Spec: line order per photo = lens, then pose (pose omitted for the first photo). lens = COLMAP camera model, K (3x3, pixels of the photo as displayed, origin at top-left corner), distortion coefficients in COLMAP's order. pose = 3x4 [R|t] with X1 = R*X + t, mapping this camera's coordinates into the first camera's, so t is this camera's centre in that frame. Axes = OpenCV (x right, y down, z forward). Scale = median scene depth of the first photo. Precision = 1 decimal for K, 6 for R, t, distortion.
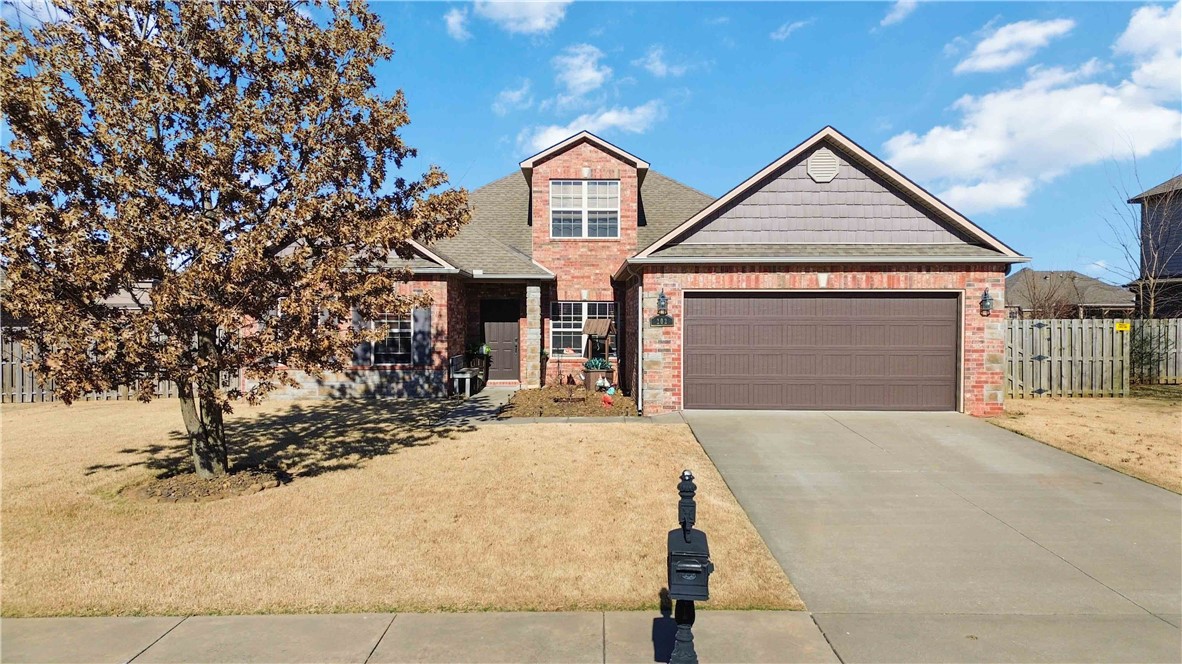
lens RADIAL K [[832.3, 0, 597.2], [0, 832.3, 332.6], [0, 0, 1]] dist [0.085616, -0.088048]
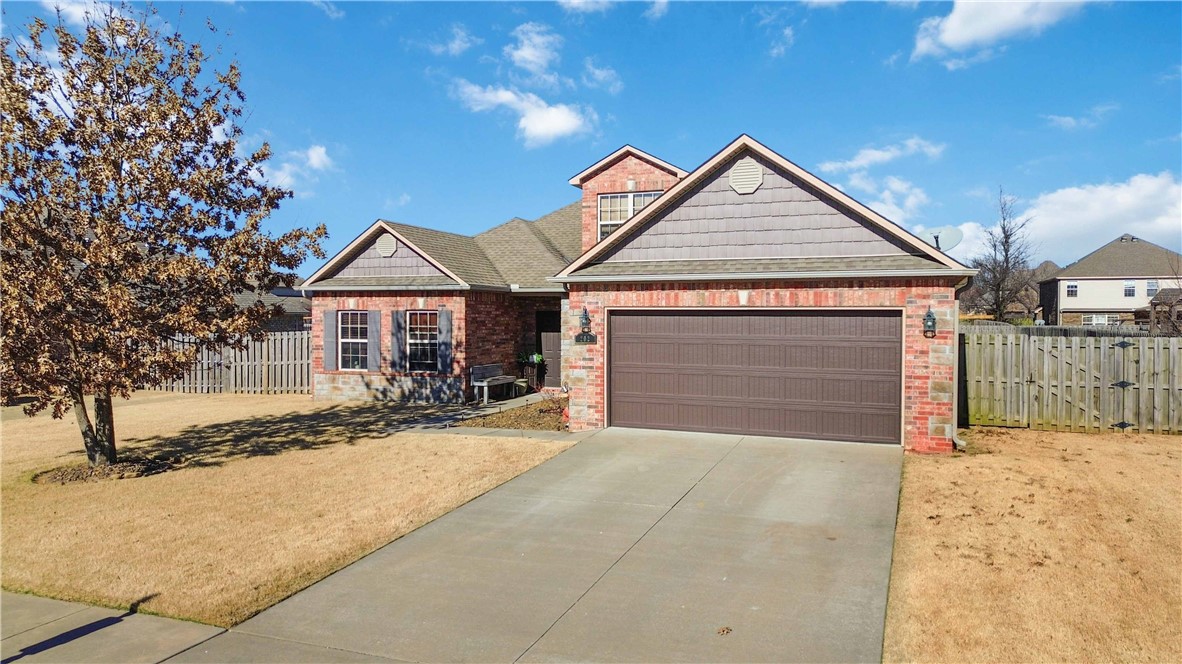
lens RADIAL K [[832.3, 0, 597.2], [0, 832.3, 332.6], [0, 0, 1]] dist [0.085616, -0.088048]
pose [[0.927853, 0.009589, -0.372823, 0.464289], [-0.007721, 0.999949, 0.006503, -0.027776], [0.372867, -0.003156, 0.927880, 0.065426]]
